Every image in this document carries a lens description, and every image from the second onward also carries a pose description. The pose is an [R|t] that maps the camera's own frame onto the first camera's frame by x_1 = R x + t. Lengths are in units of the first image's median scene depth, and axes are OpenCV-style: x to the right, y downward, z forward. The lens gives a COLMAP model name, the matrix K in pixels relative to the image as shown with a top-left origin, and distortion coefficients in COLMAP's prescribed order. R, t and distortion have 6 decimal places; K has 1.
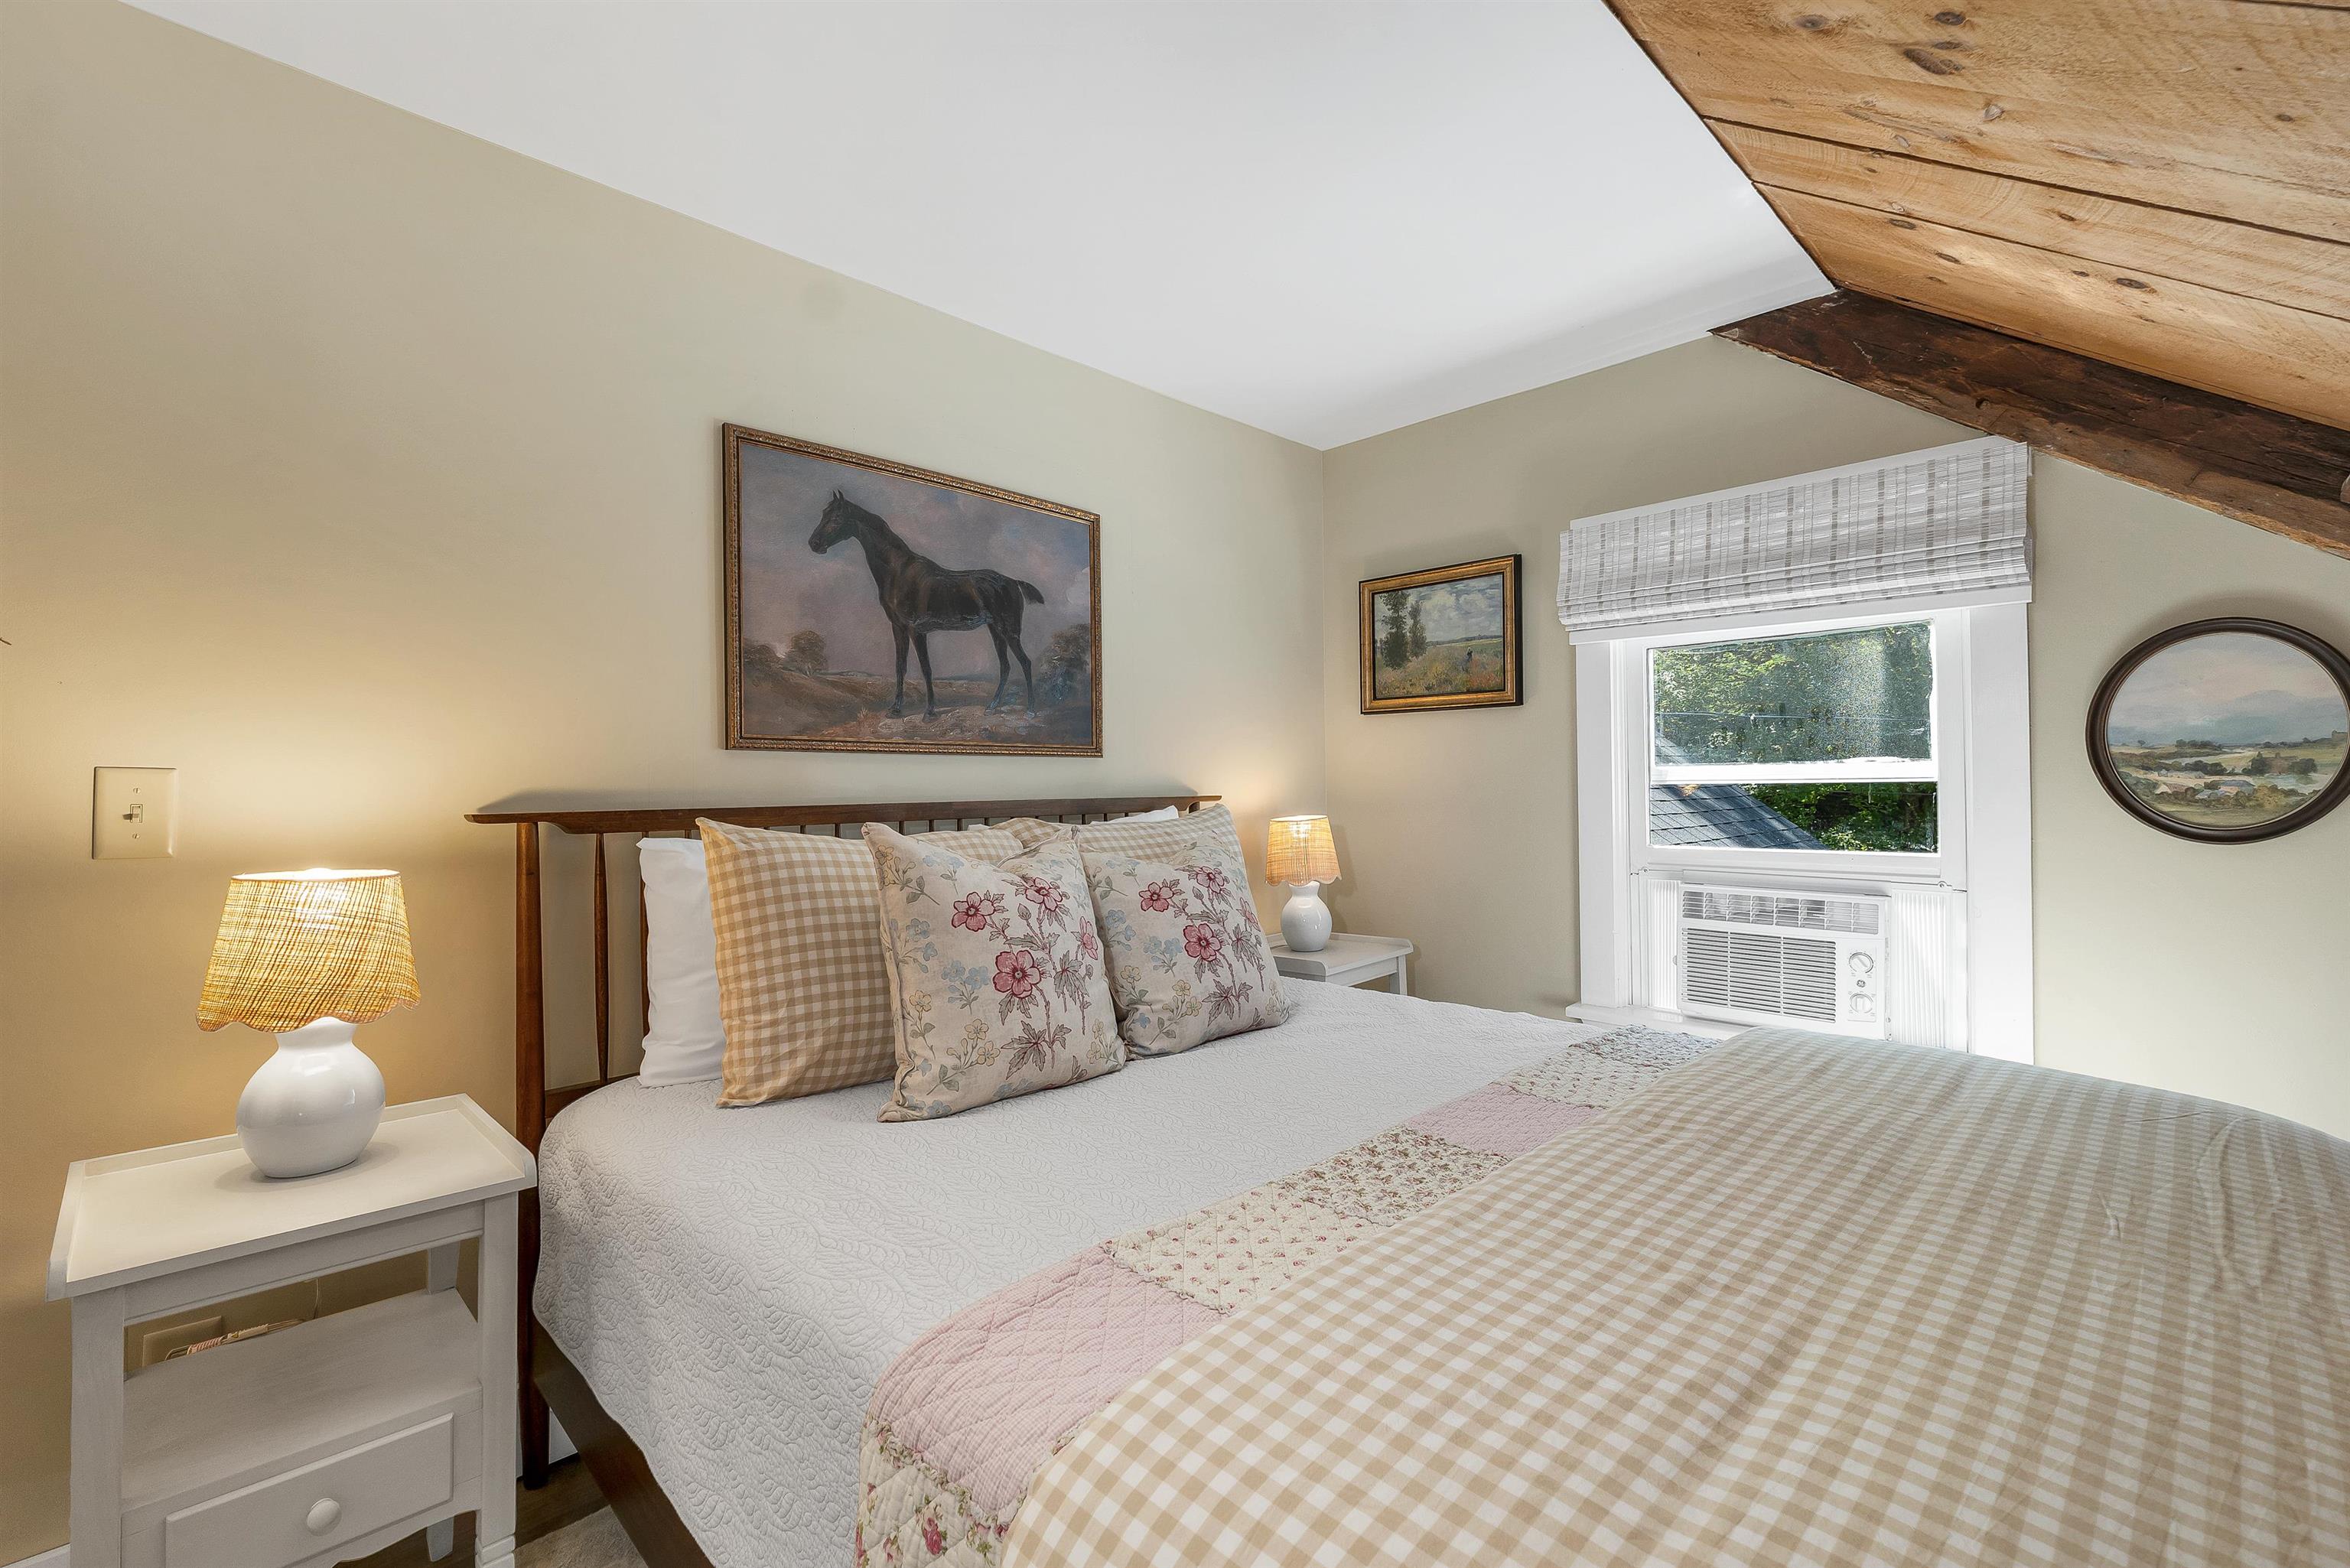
lens RADIAL K [[1008.7, 0, 1167.8], [0, 1008.7, 758.7], [0, 0, 1]] dist [0.002839, 0.000573]
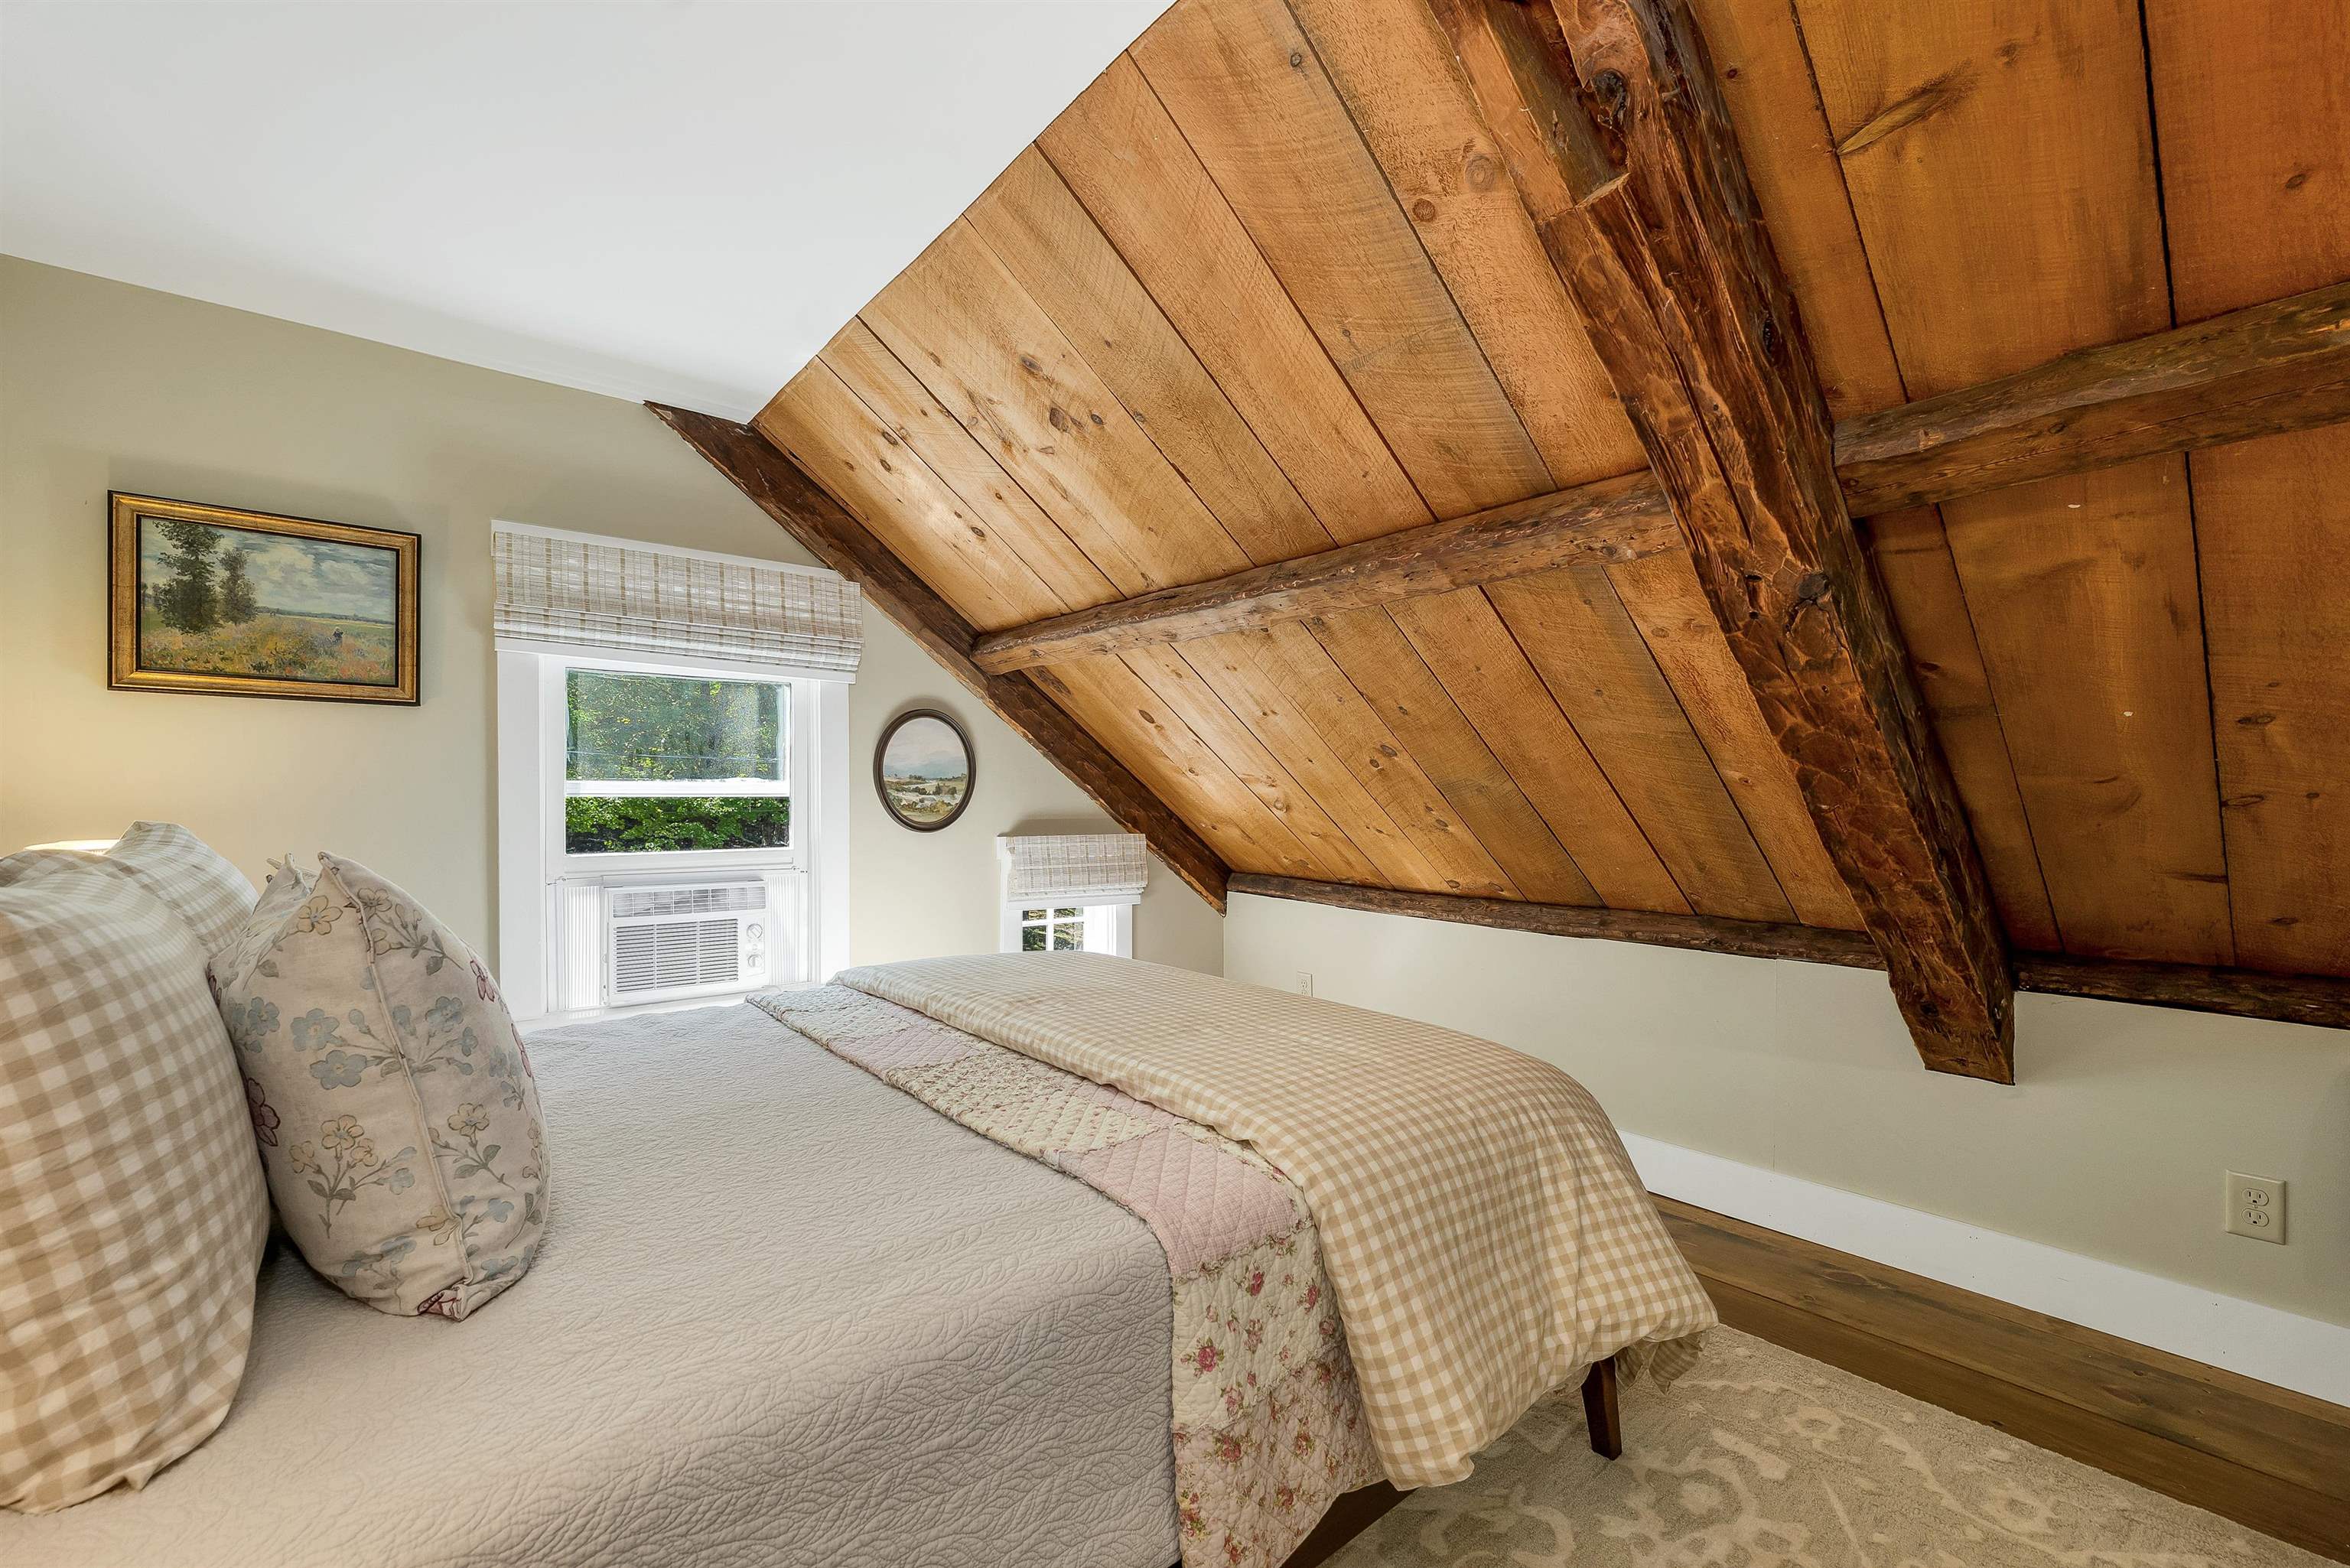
lens RADIAL K [[1008.7, 0, 1167.8], [0, 1008.7, 758.7], [0, 0, 1]] dist [0.002839, 0.000573]
pose [[0.070296, 0.046959, 0.996420, -0.568685], [-0.030700, 0.998520, -0.044892, 0.014882], [-0.997054, -0.027434, 0.071634, 0.329984]]
